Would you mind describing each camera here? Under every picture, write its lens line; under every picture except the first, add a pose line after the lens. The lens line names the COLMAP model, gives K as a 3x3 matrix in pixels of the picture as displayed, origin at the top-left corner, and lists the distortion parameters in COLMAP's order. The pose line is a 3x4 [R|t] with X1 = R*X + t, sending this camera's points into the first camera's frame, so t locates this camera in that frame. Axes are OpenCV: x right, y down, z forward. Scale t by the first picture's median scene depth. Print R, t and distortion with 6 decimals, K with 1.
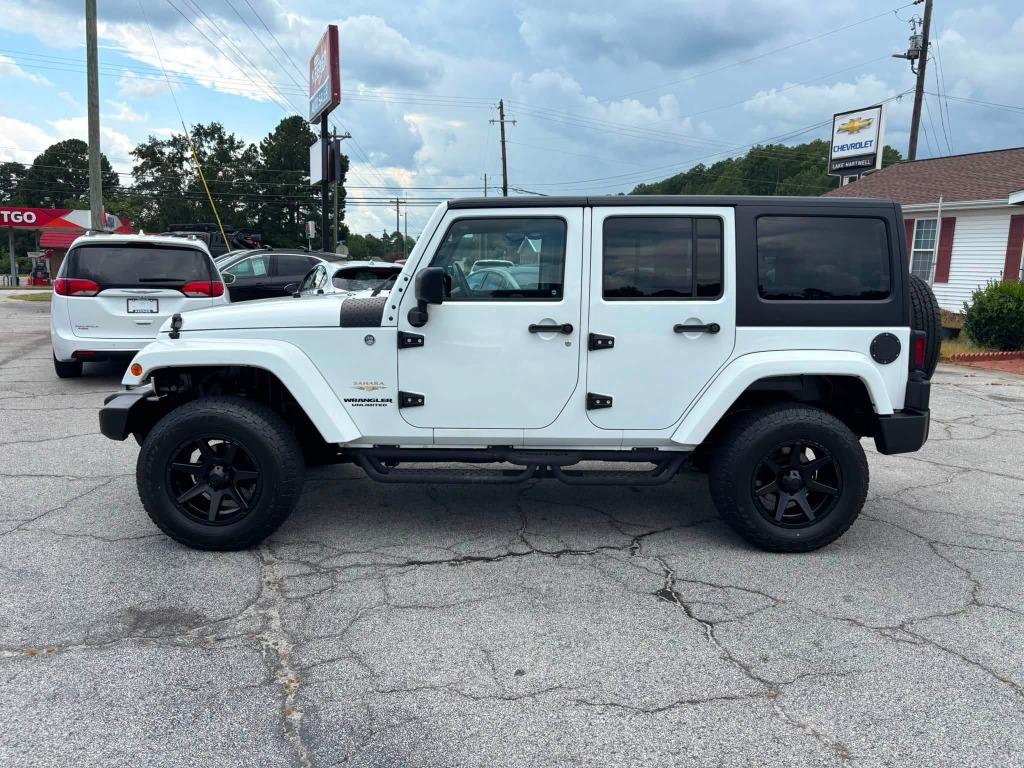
lens RADIAL K [[778.8, 0, 516.1], [0, 778.8, 381.2], [0, 0, 1]] dist [0.036534, -0.040223]
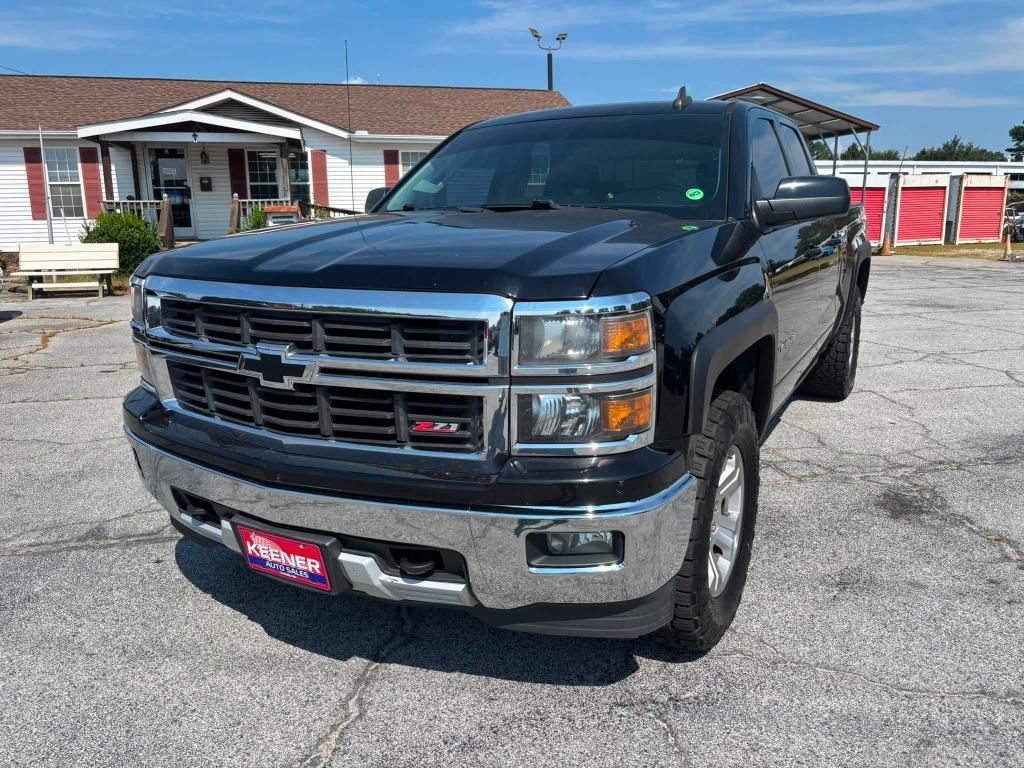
lens RADIAL K [[778.8, 0, 518.1], [0, 778.8, 382.0], [0, 0, 1]] dist [0.036534, -0.040223]
pose [[0.161598, -0.242825, 0.956516, -0.585317], [0.164787, 0.962286, 0.216450, -0.078063], [-0.973001, 0.122644, 0.195518, 0.474793]]
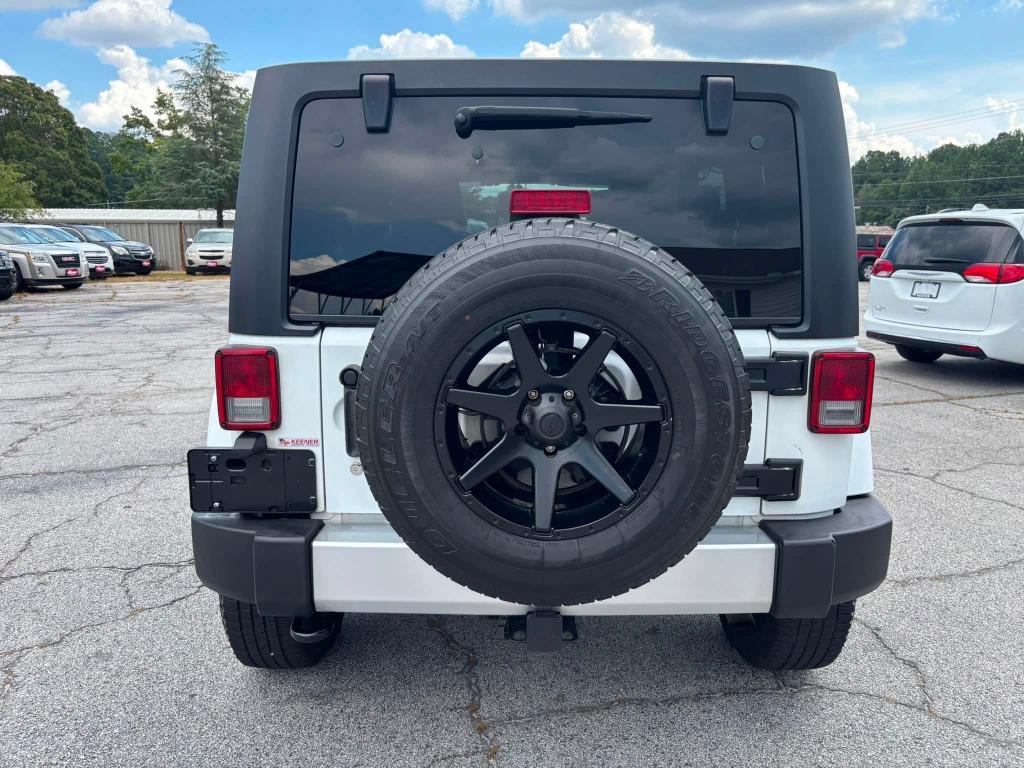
lens RADIAL K [[778.8, 0, 509.8], [0, 778.8, 387.2], [0, 0, 1]] dist [0.036534, -0.040223]
pose [[-0.034849, 0.169526, -0.984909, 0.449397], [-0.155021, 0.972663, 0.172903, -0.068173], [0.987296, 0.158707, -0.007616, 0.544654]]
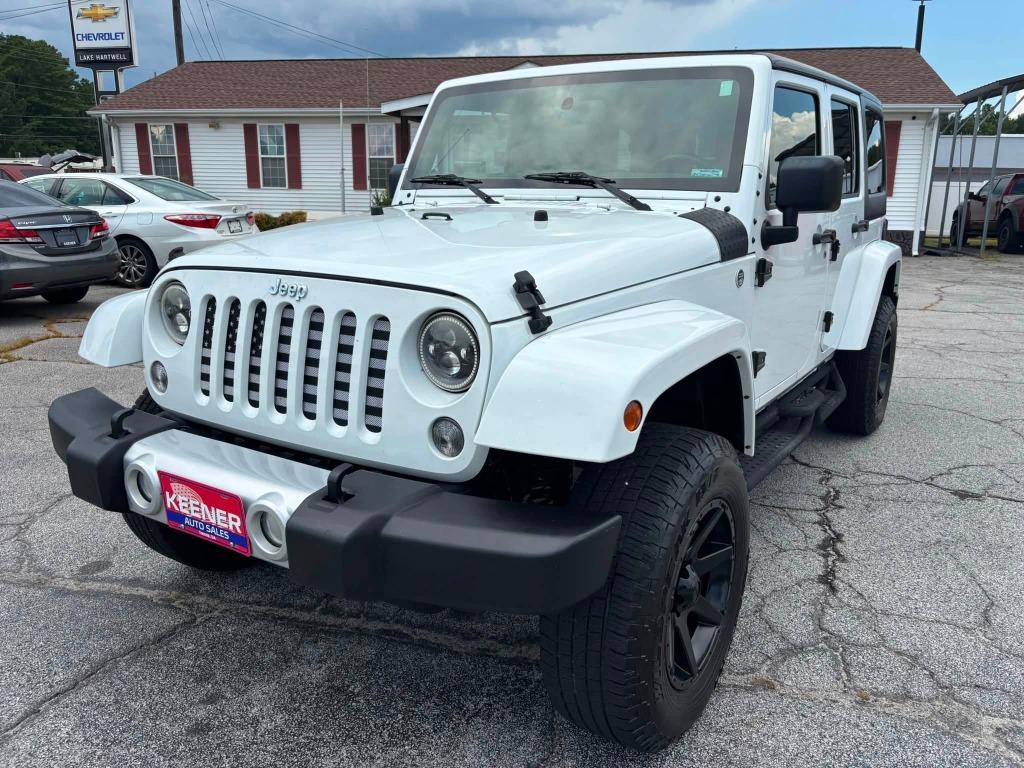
lens RADIAL K [[778.8, 0, 517.9], [0, 778.8, 381.6], [0, 0, 1]] dist [0.036534, -0.040223]
pose [[0.568757, -0.219695, 0.792622, -0.363688], [0.129820, 0.975566, 0.177249, -0.049477], [-0.812196, 0.002086, 0.583381, 0.354297]]
